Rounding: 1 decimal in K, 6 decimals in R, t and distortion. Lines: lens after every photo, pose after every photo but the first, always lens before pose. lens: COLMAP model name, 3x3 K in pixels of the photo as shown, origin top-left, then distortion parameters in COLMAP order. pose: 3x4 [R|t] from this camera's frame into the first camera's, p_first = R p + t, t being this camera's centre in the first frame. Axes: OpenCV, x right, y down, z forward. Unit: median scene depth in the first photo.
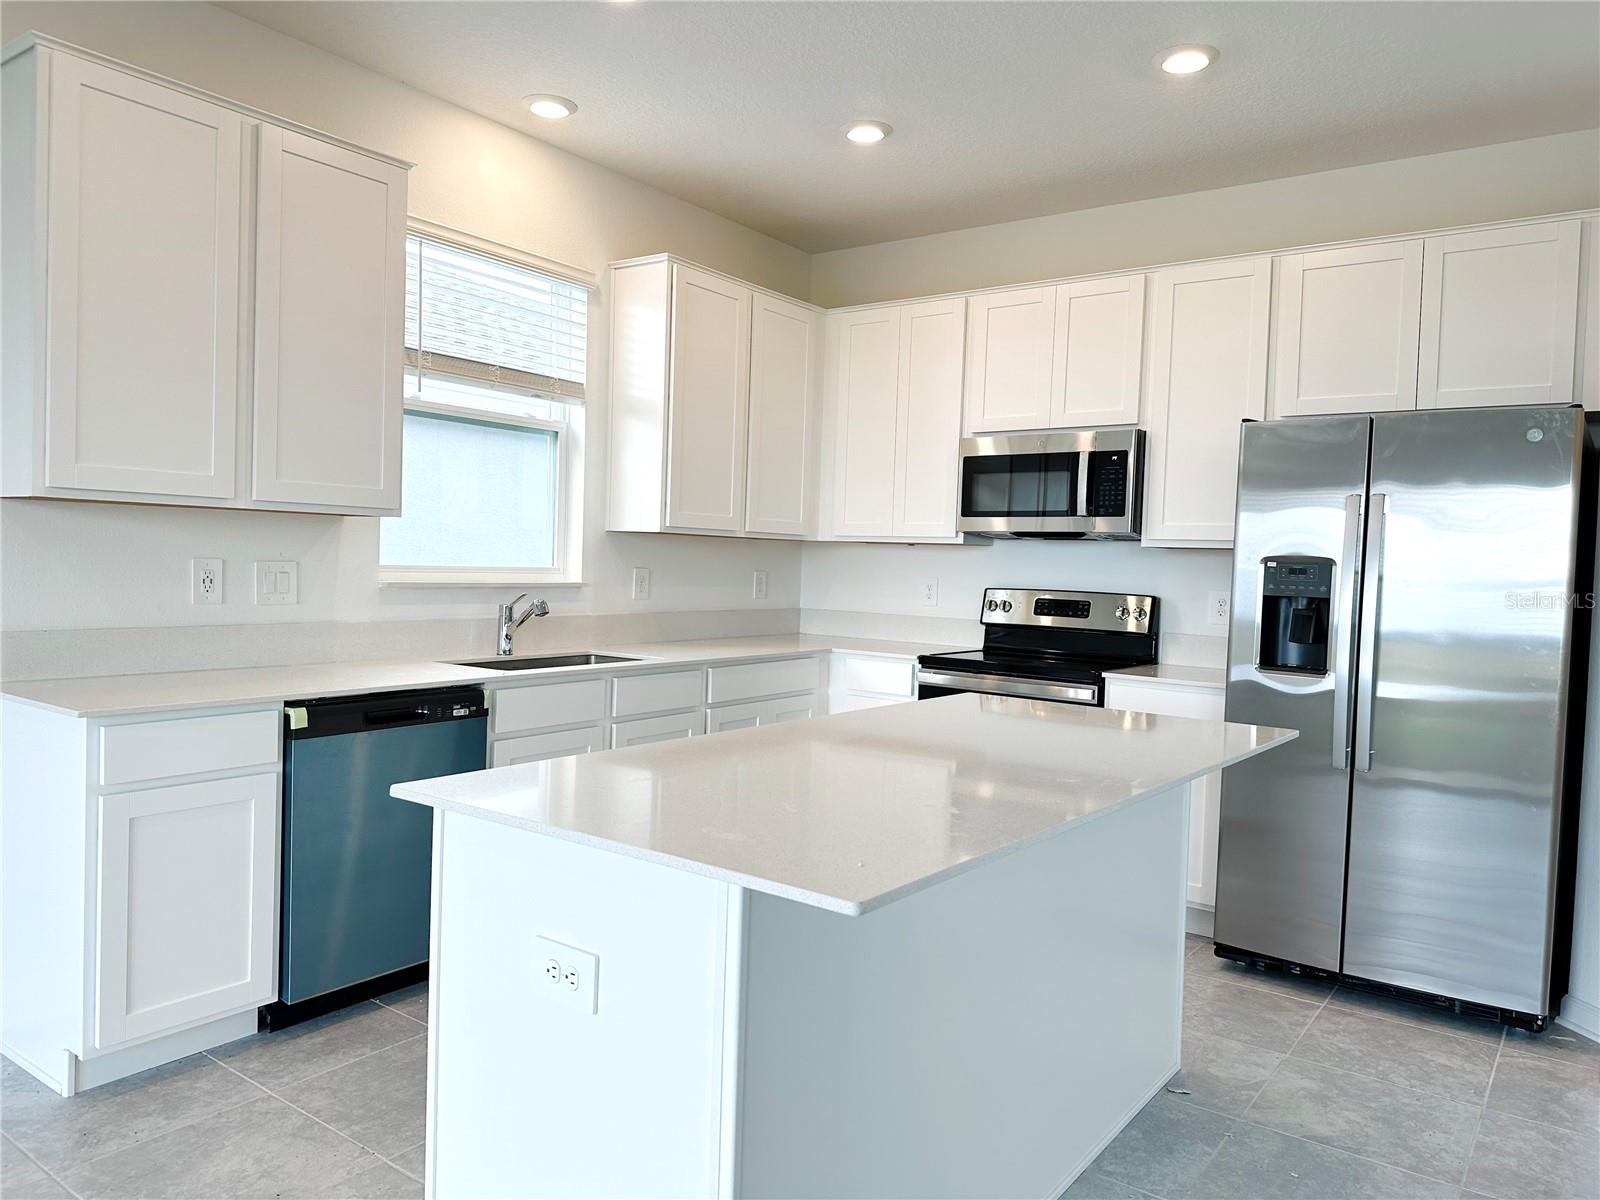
lens RADIAL K [[1130.5, 0, 799.8], [0, 1130.5, 588.5], [0, 0, 1]] dist [0.056351, -0.050096]
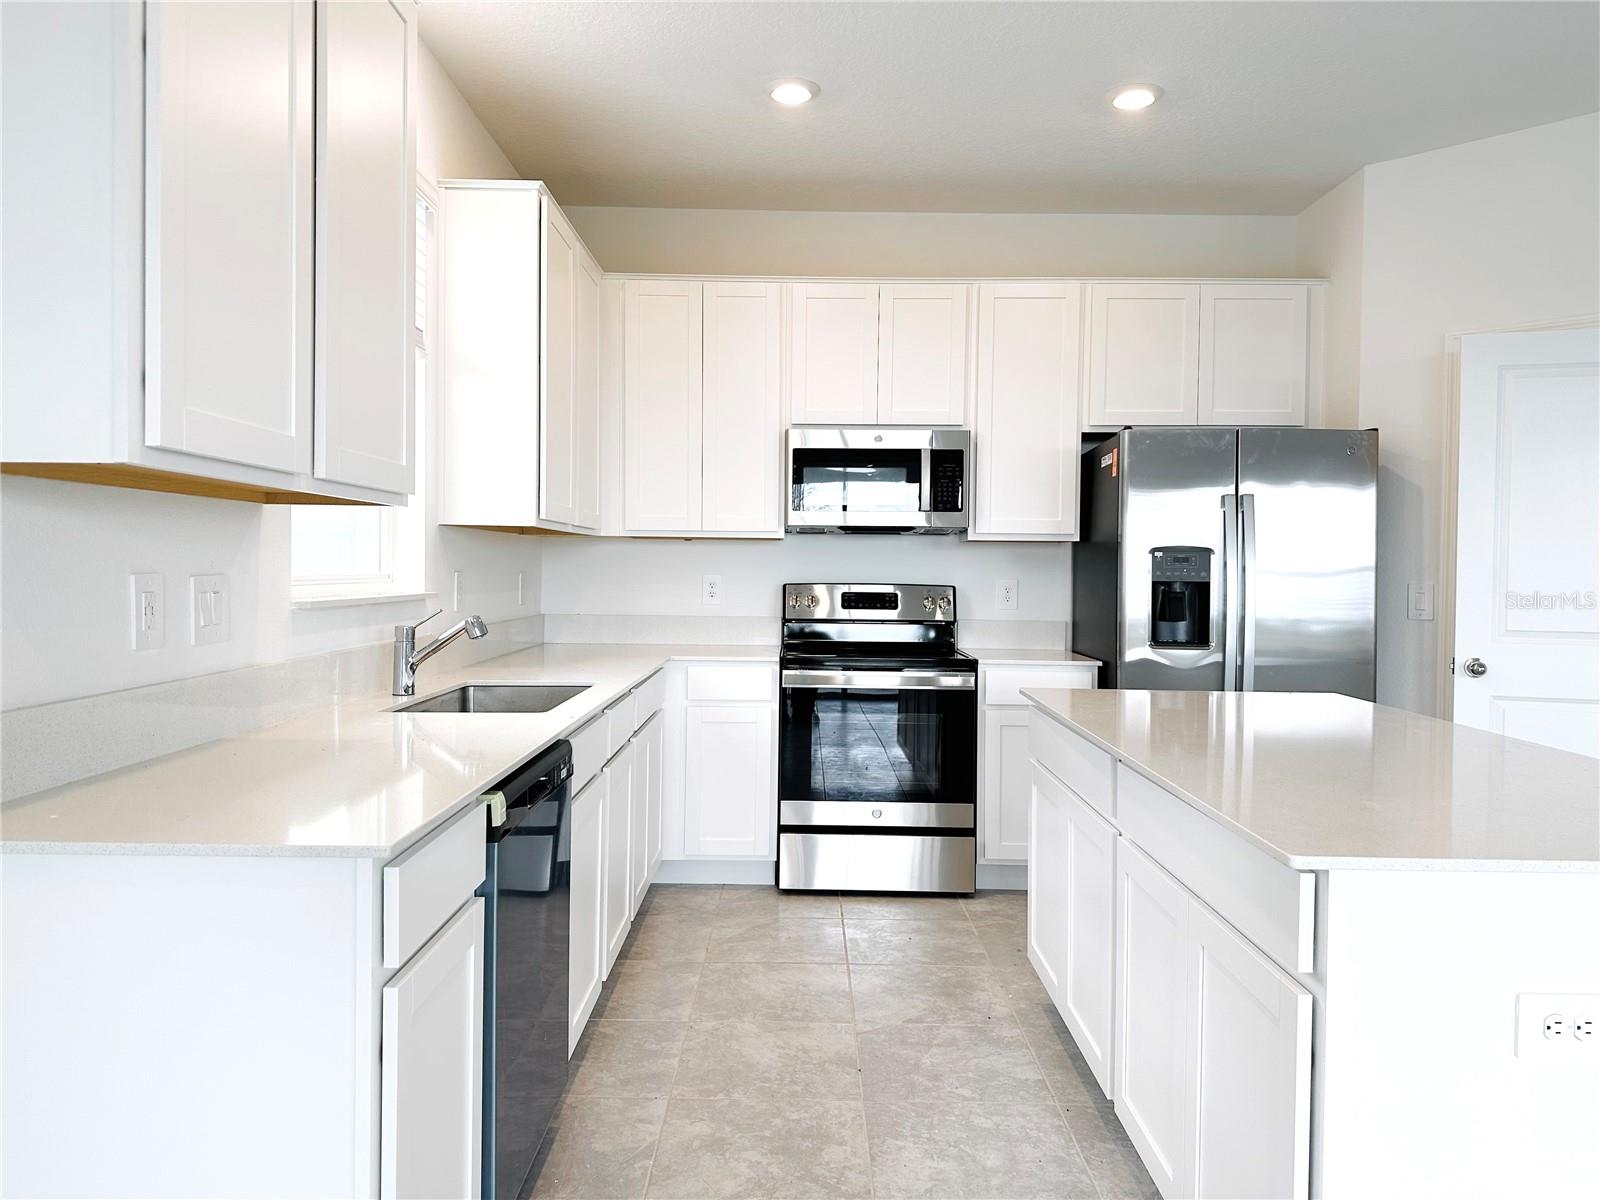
lens RADIAL K [[1130.5, 0, 795.2], [0, 1130.5, 584.4], [0, 0, 1]] dist [0.056351, -0.050096]
pose [[0.805286, -0.032456, 0.591997, -0.462467], [0.030434, 0.999447, 0.013395, -0.014231], [-0.592104, 0.007230, 0.805829, 0.240618]]
